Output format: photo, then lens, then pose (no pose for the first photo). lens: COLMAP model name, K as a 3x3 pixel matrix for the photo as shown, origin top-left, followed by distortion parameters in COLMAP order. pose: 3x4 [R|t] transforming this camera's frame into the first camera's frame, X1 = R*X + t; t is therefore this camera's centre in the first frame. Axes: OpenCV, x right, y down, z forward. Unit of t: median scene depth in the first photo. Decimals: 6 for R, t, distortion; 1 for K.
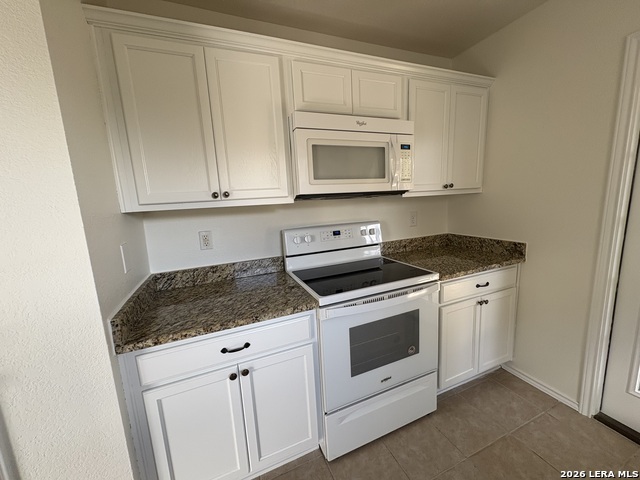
lens RADIAL K [[254.3, 0, 320.0], [0, 254.3, 240.0], [0, 0, 1]] dist [-0.000255, 0.000134]
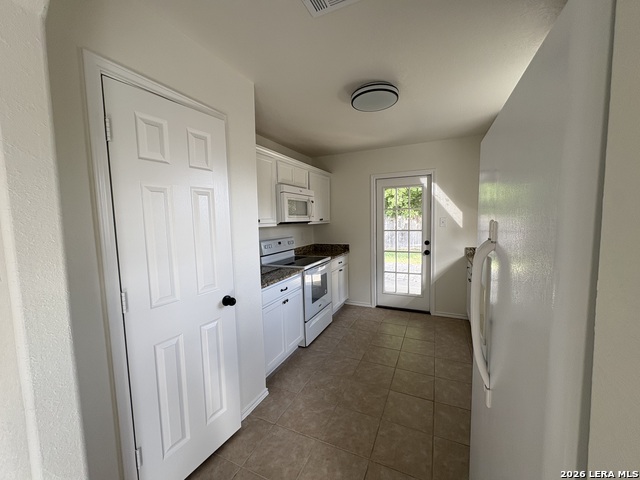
lens RADIAL K [[254.3, 0, 320.0], [0, 254.3, 240.0], [0, 0, 1]] dist [-0.000255, 0.000134]
pose [[0.734520, -0.021835, 0.678236, -1.121807], [0.096487, 0.992688, -0.072535, 0.131010], [-0.671692, 0.118719, 0.731256, -0.625767]]
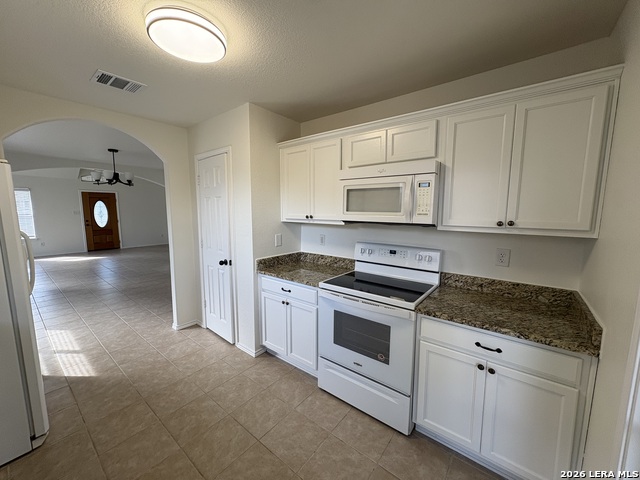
lens RADIAL K [[254.3, 0, 320.0], [0, 254.3, 240.0], [0, 0, 1]] dist [-0.000255, 0.000134]
pose [[0.486392, 0.159719, -0.859018, 1.088767], [-0.171628, 0.981462, 0.085306, -0.149271], [0.856718, 0.105939, 0.504788, 0.088540]]
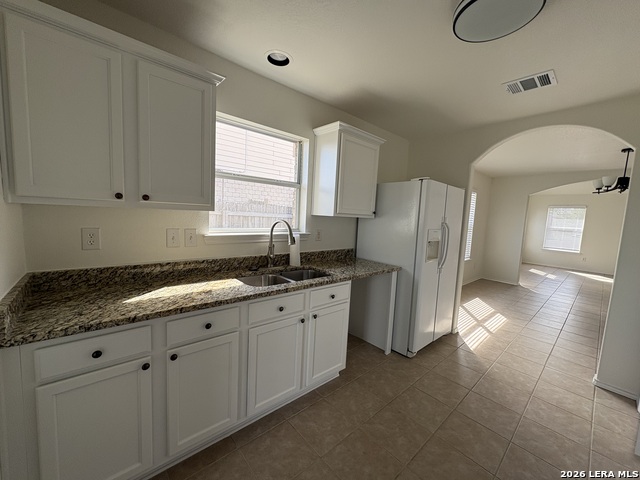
lens RADIAL K [[254.3, 0, 320.0], [0, 254.3, 240.0], [0, 0, 1]] dist [-0.000255, 0.000134]
pose [[-0.945944, 0.036885, -0.322226, 0.817947], [-0.052398, 0.963080, 0.264066, -0.165198], [0.320070, 0.266675, -0.909087, 0.811368]]
